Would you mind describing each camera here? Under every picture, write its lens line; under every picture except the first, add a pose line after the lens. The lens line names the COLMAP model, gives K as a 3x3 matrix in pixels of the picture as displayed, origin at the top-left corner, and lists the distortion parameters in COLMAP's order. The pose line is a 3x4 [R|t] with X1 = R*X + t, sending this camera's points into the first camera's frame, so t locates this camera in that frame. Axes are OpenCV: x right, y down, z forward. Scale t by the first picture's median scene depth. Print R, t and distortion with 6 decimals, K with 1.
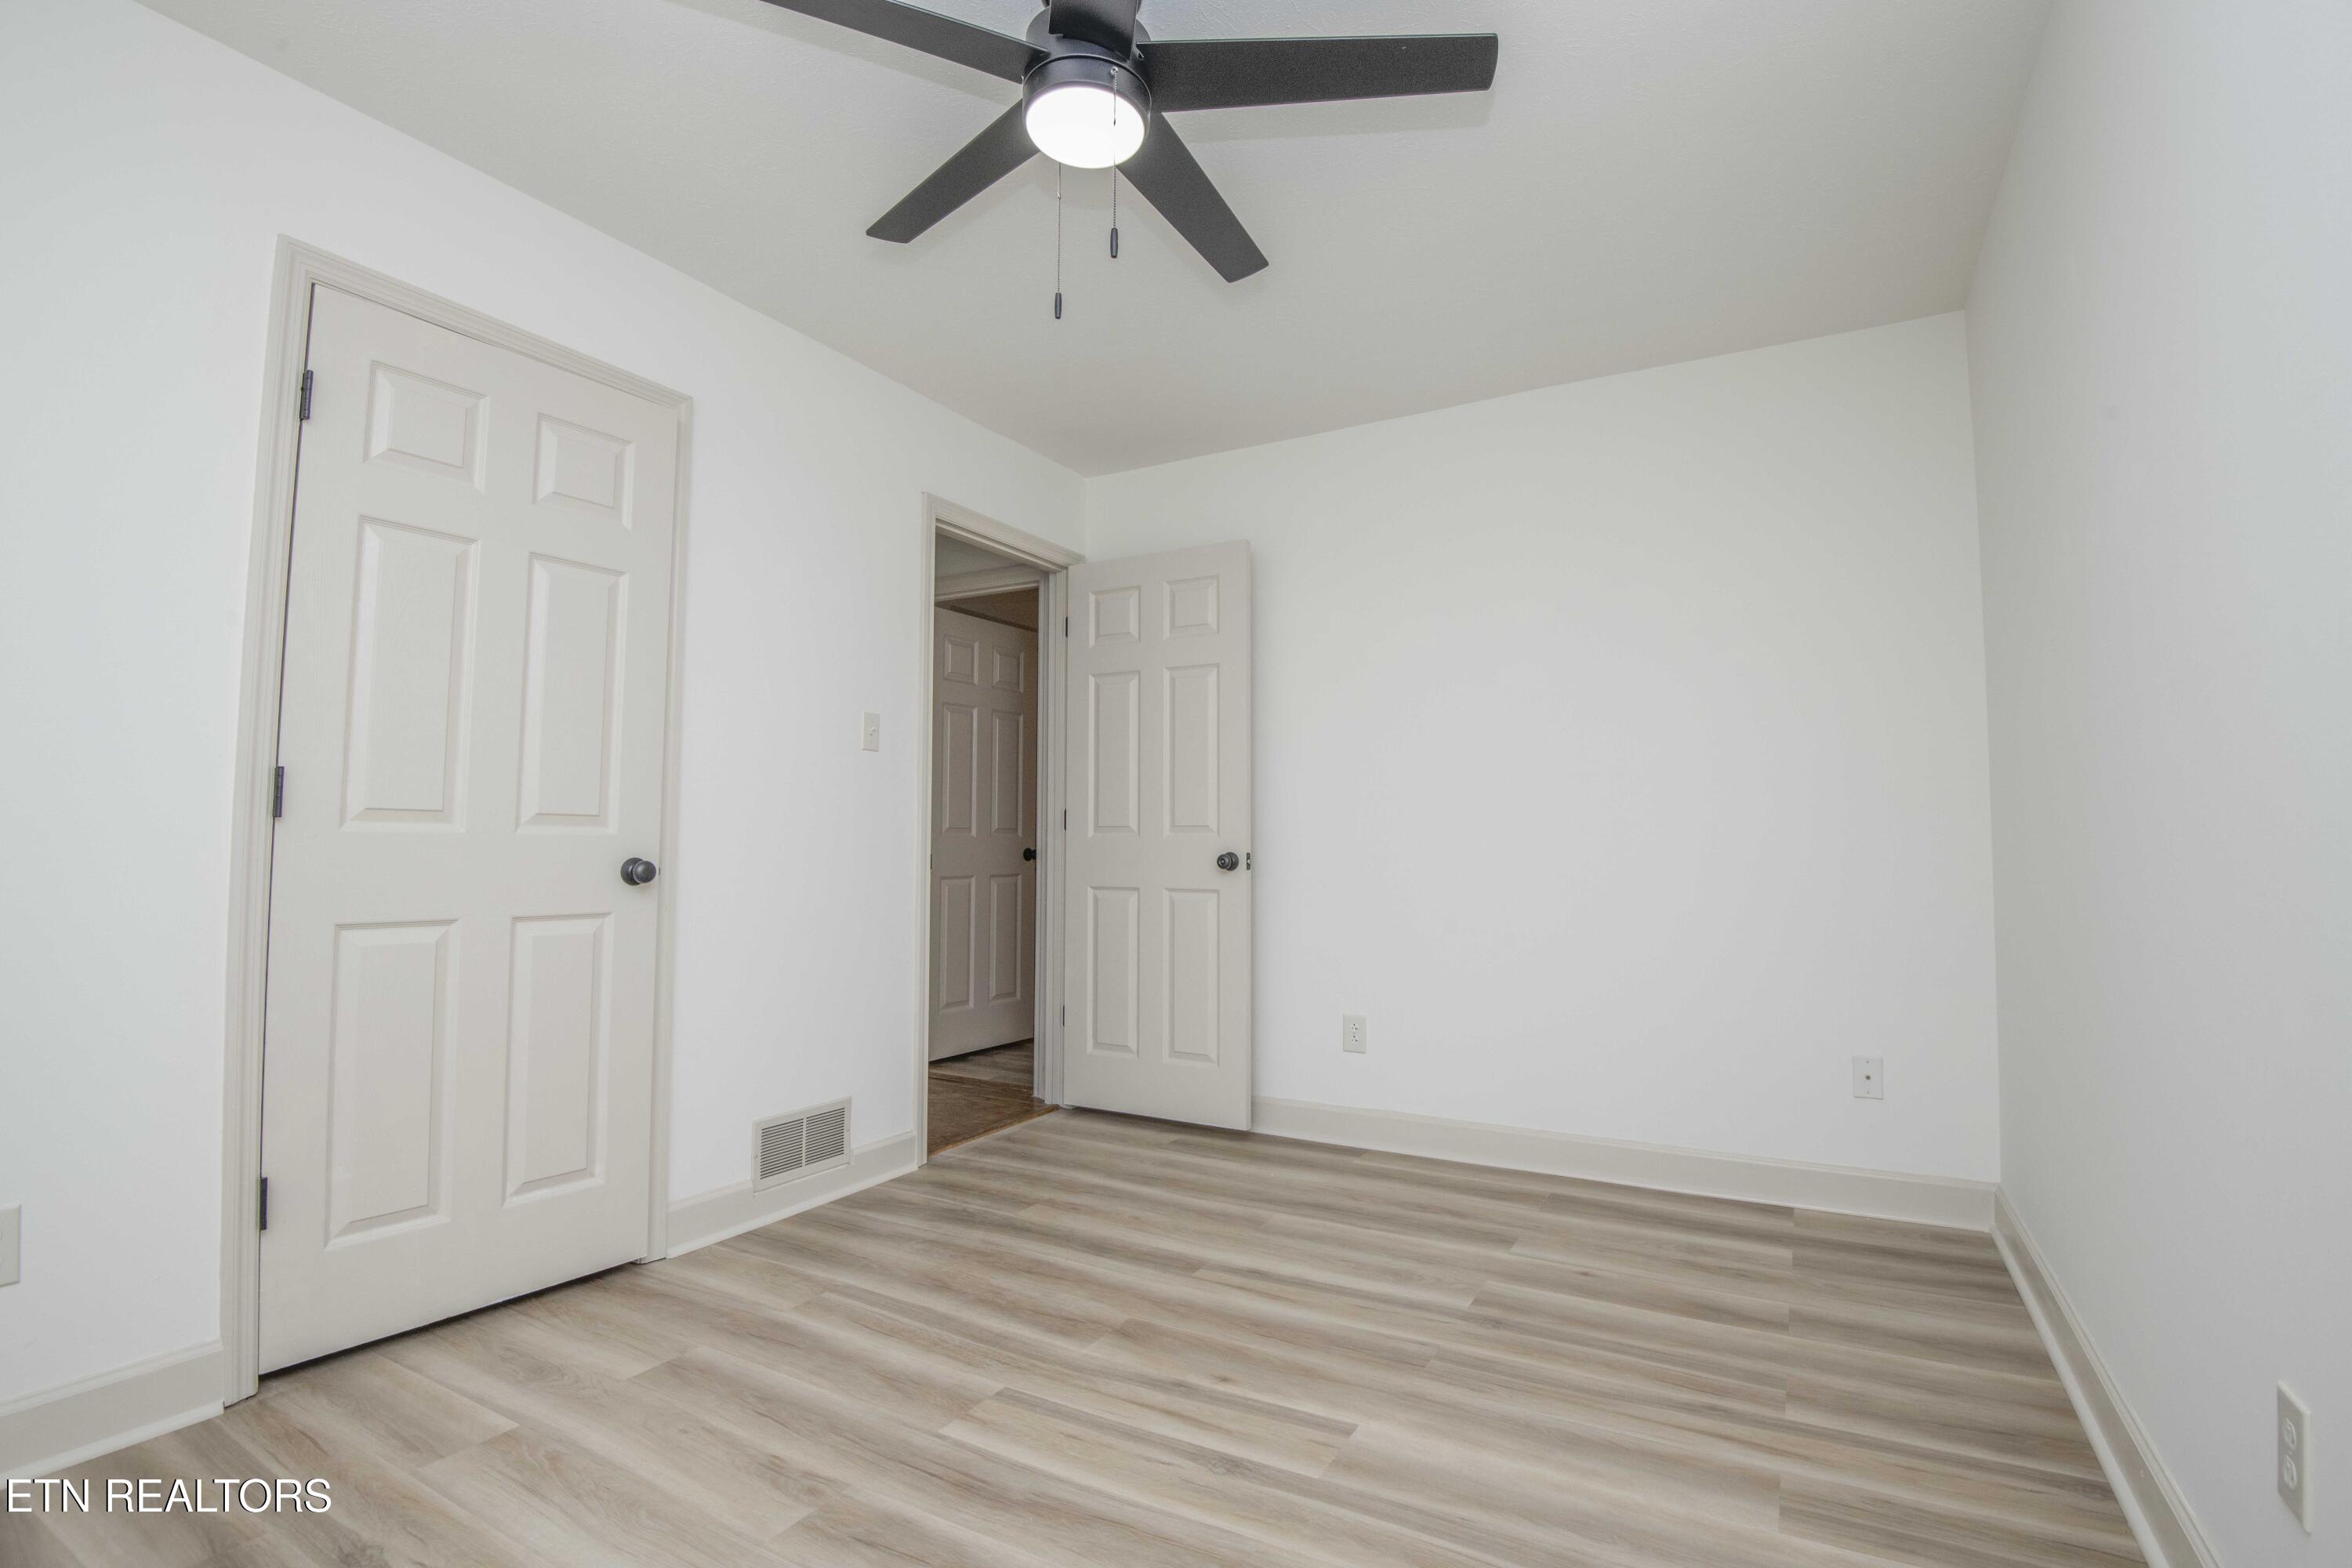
lens RADIAL K [[1090.1, 0, 1184.1], [0, 1090.1, 784.9], [0, 0, 1]] dist [0.000970, -0.026468]
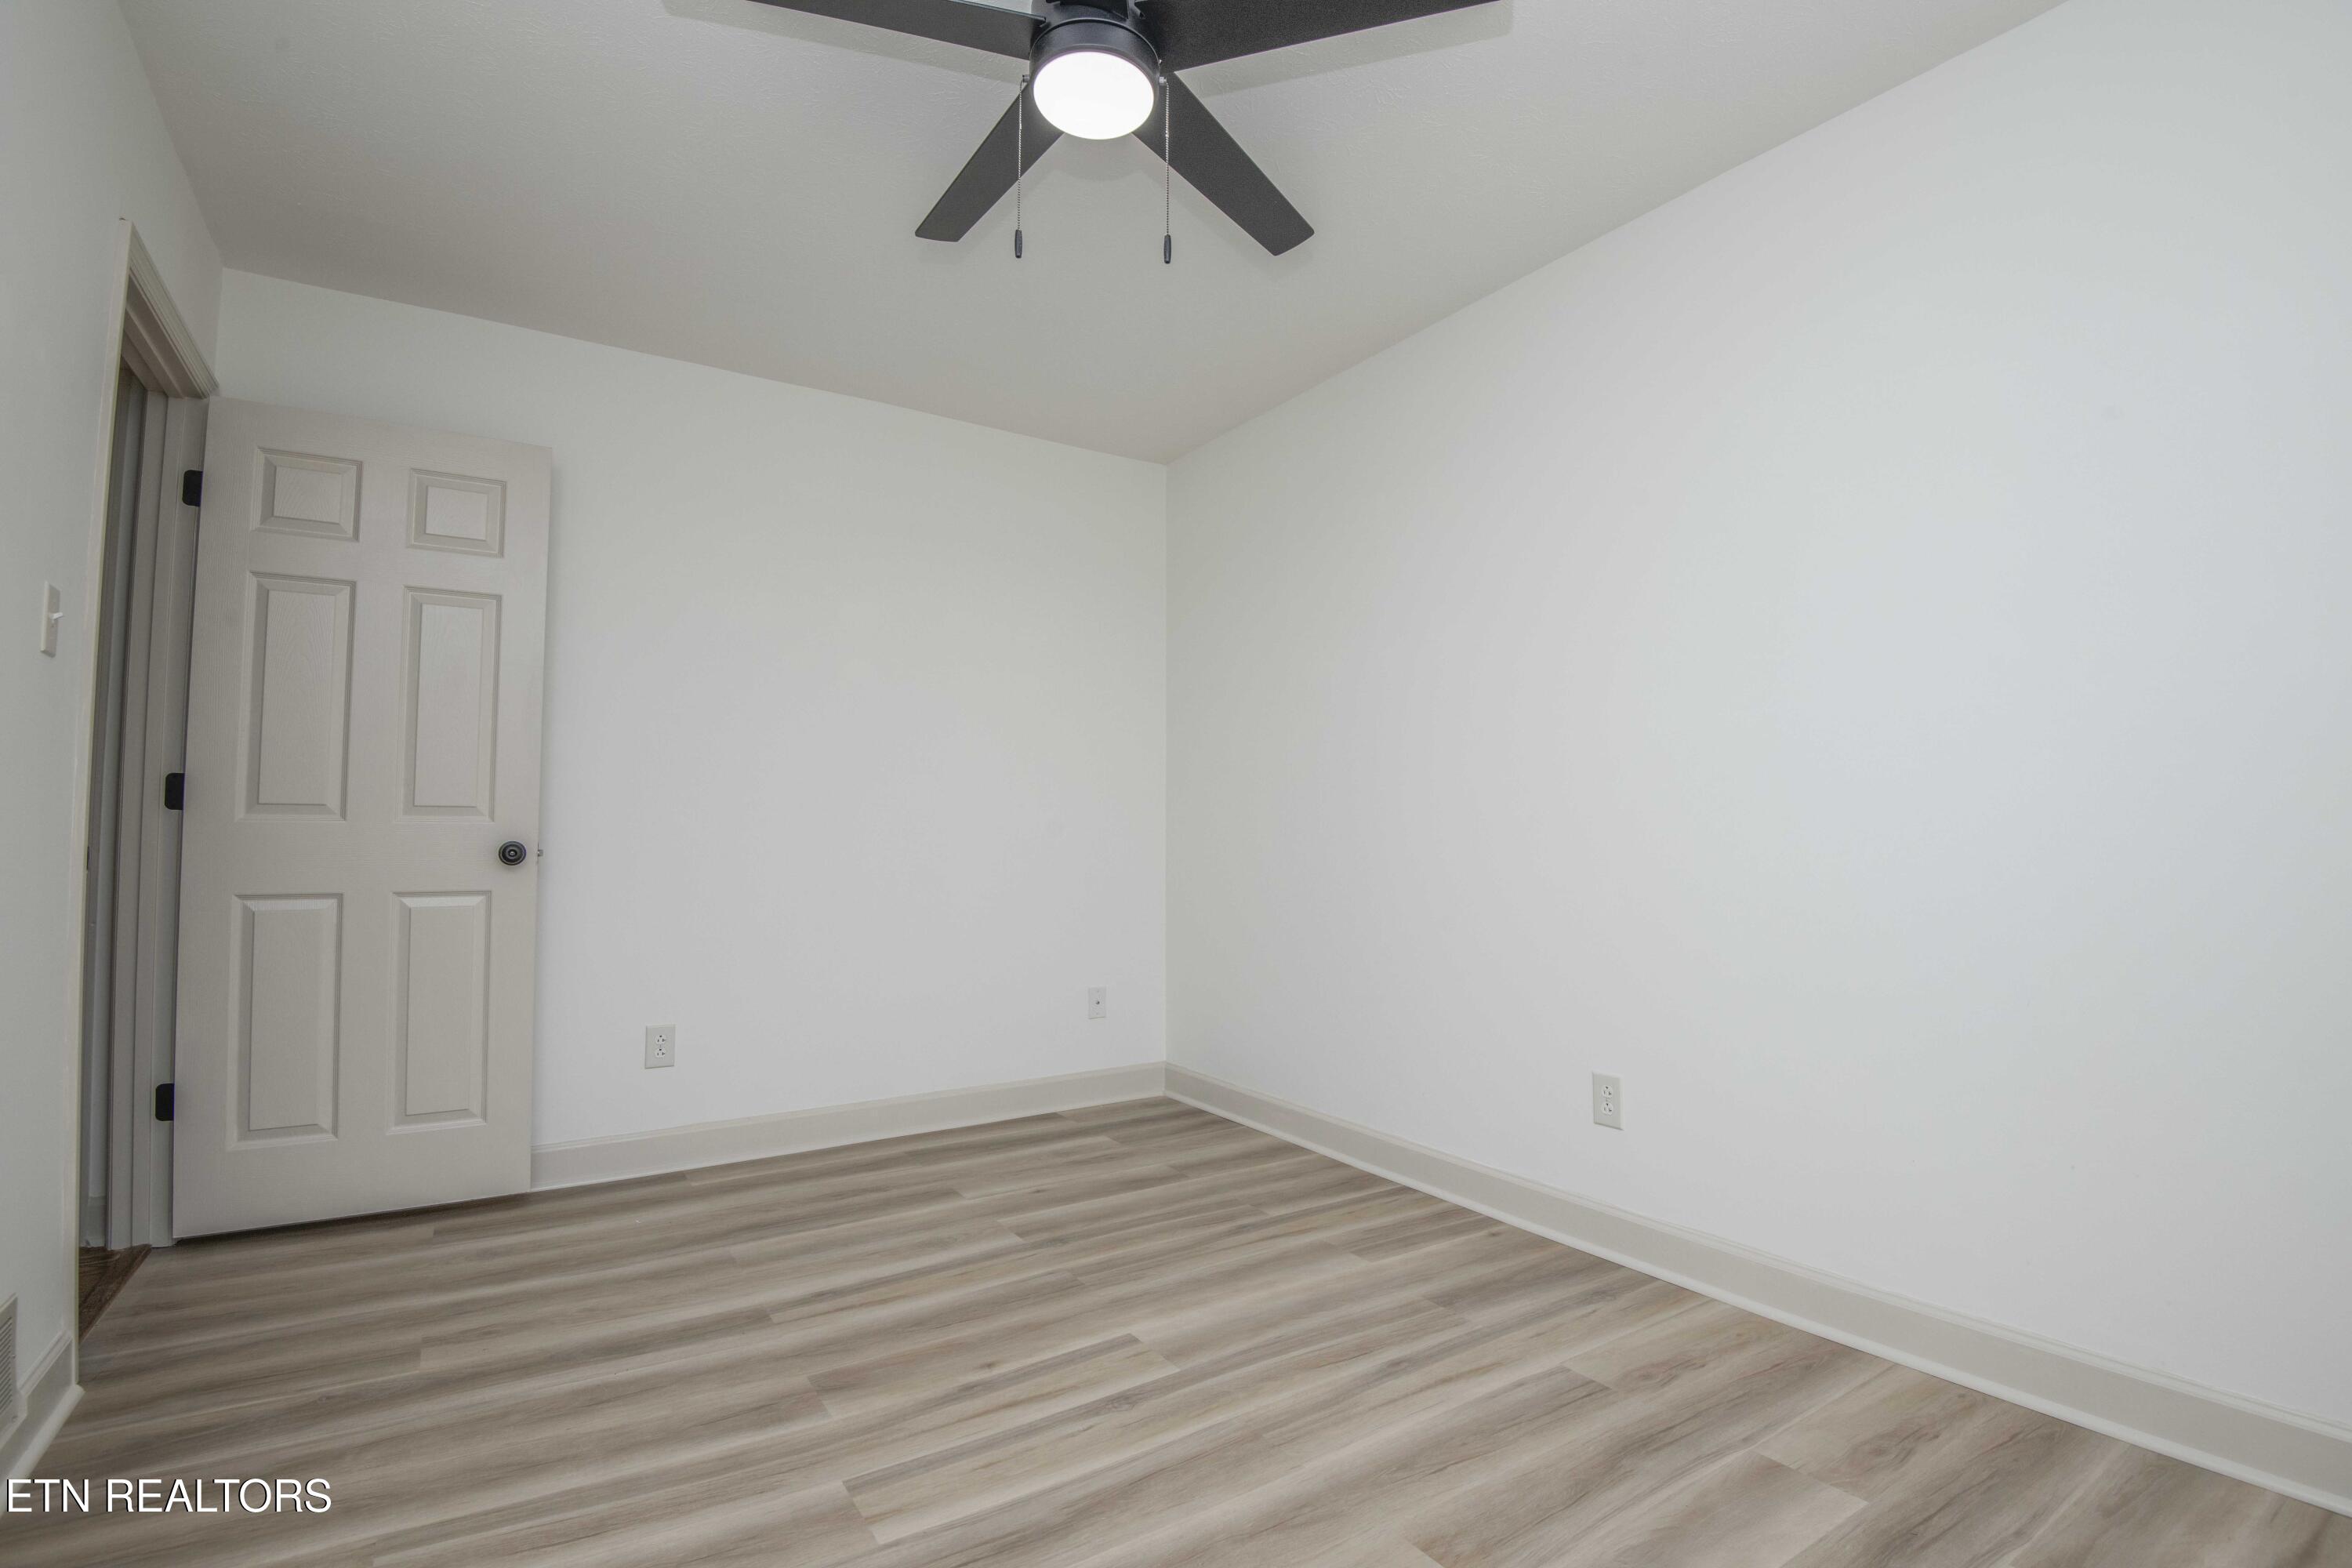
lens RADIAL K [[1090.1, 0, 1184.1], [0, 1090.1, 784.9], [0, 0, 1]] dist [0.000970, -0.026468]
pose [[0.456706, 0.042425, 0.888605, -0.677443], [-0.047224, 0.998610, -0.023406, 0.027153], [-0.888363, -0.031273, 0.458075, 0.346305]]
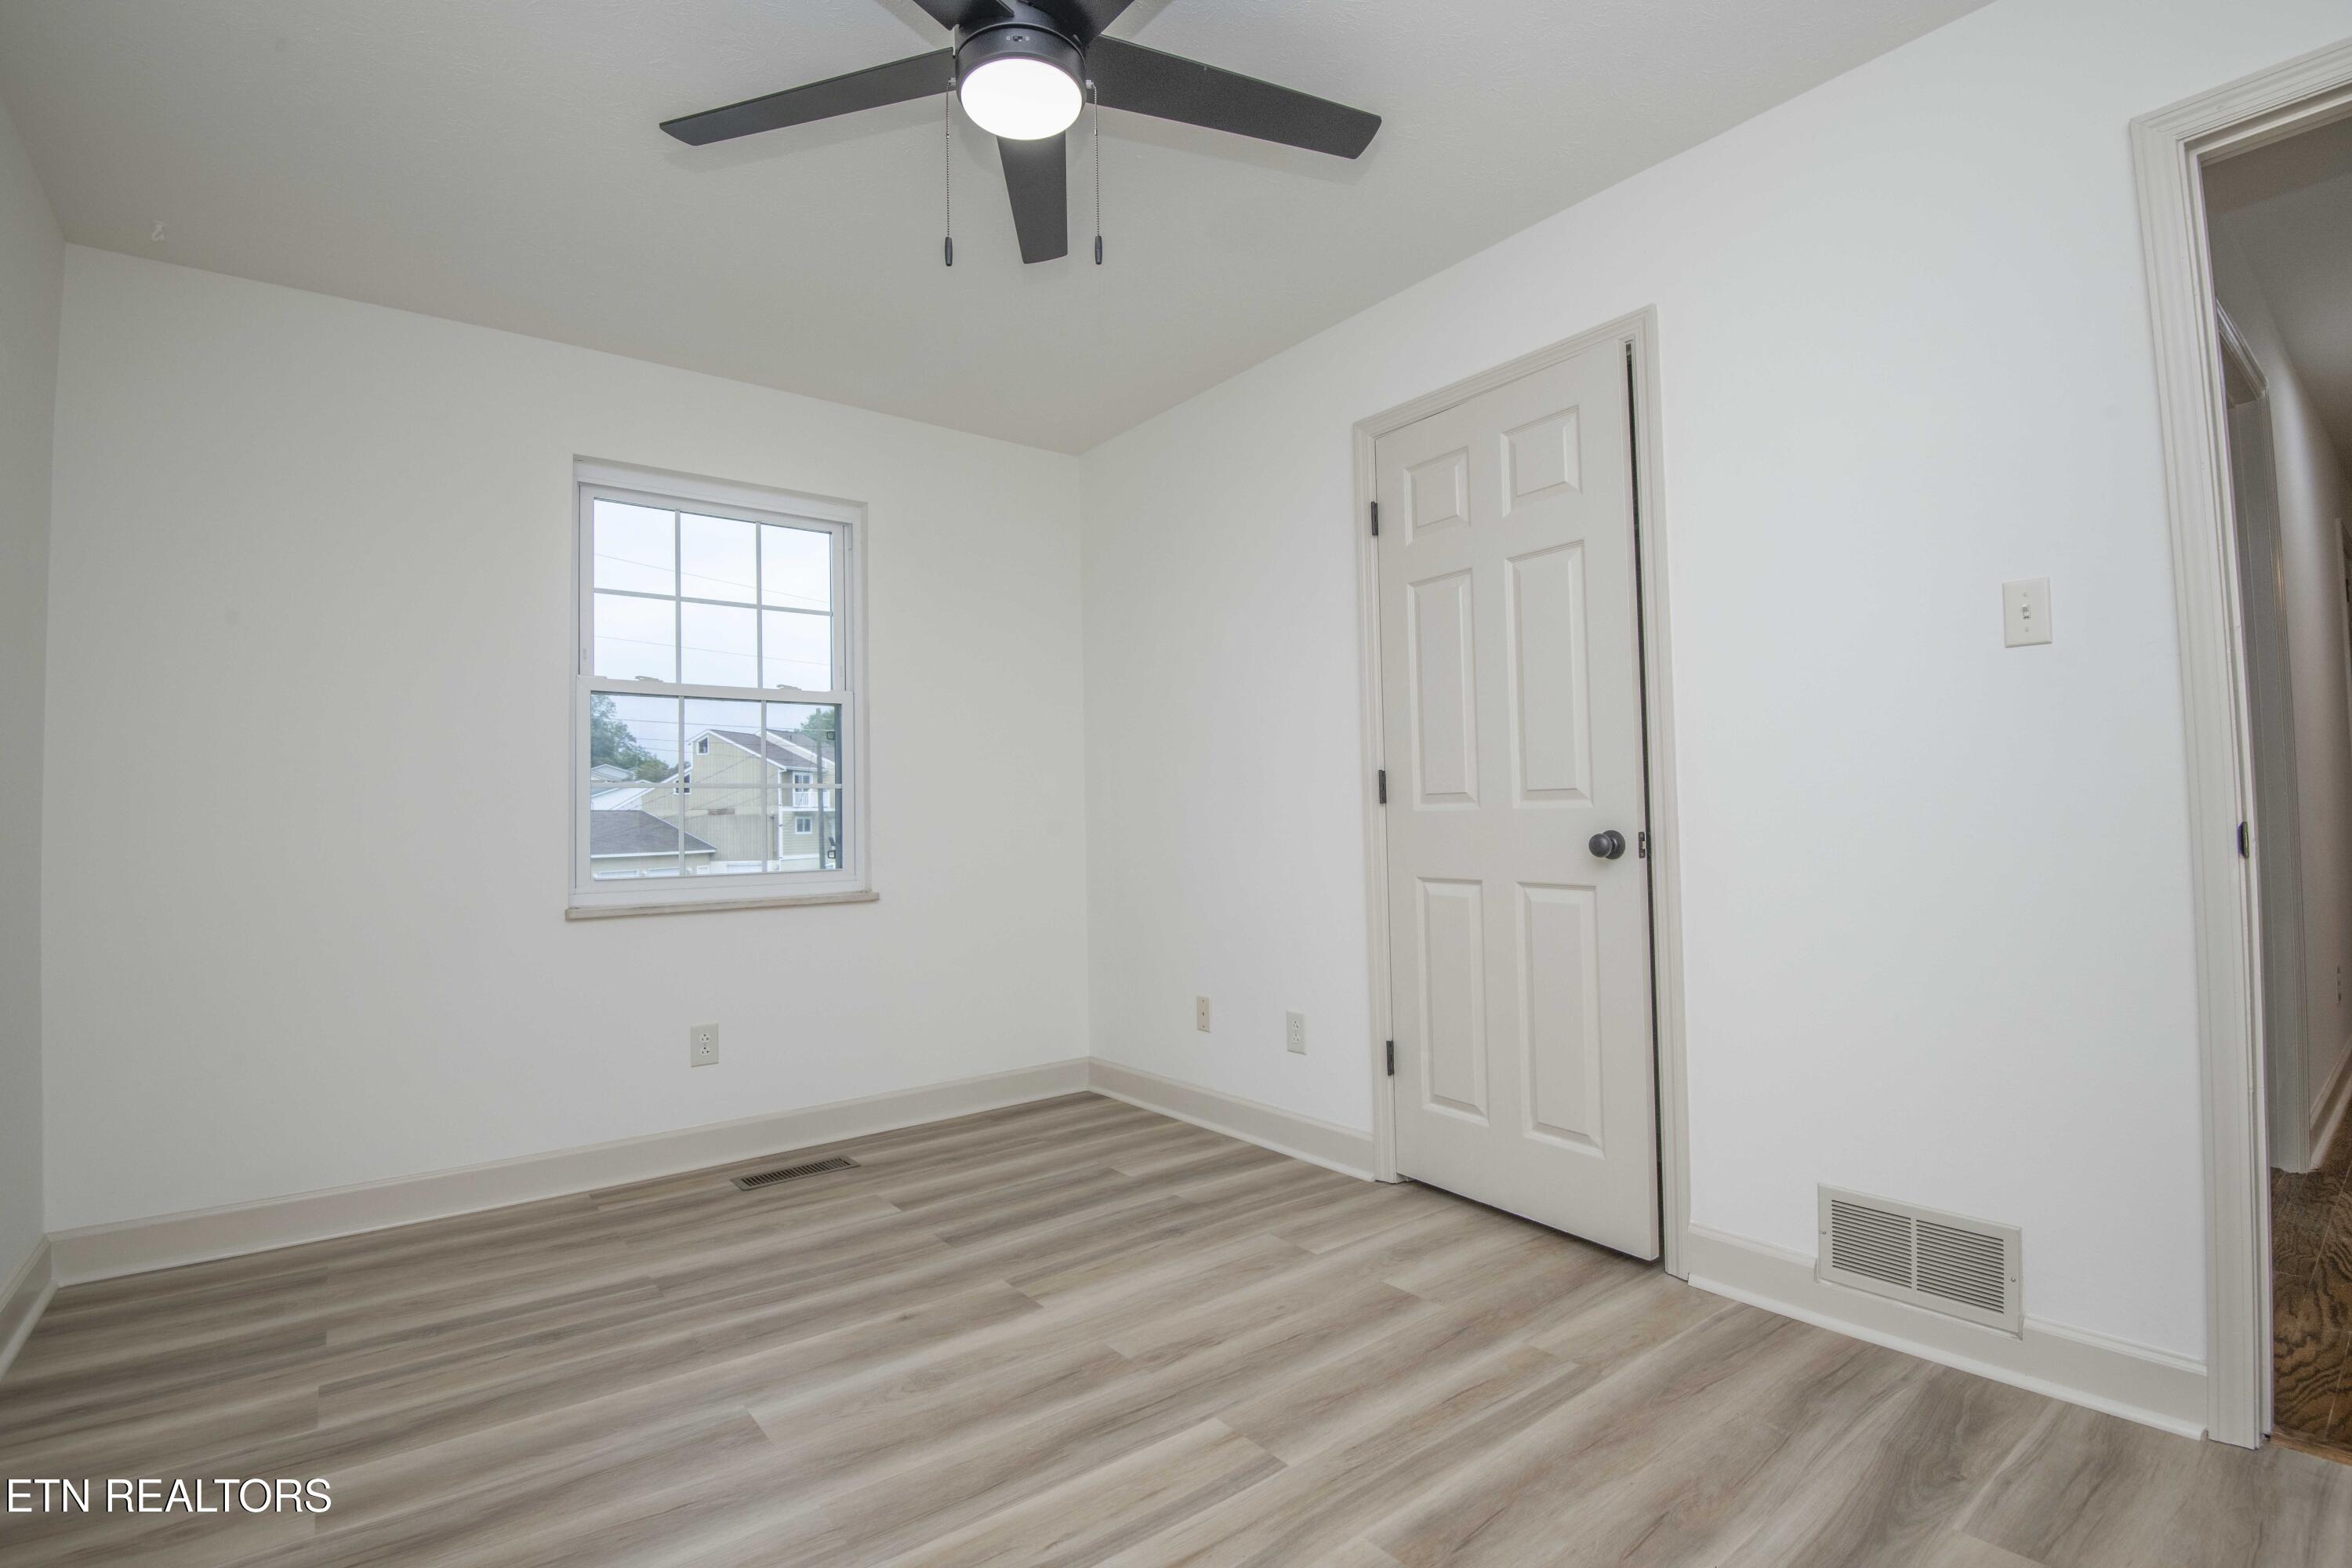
lens RADIAL K [[1090.1, 0, 1184.1], [0, 1090.1, 784.9], [0, 0, 1]] dist [0.000970, -0.026468]
pose [[-0.382625, -0.026272, -0.923530, 0.558361], [0.073174, 0.995594, -0.058639, 0.060162], [0.921001, -0.090016, -0.379017, 1.094659]]
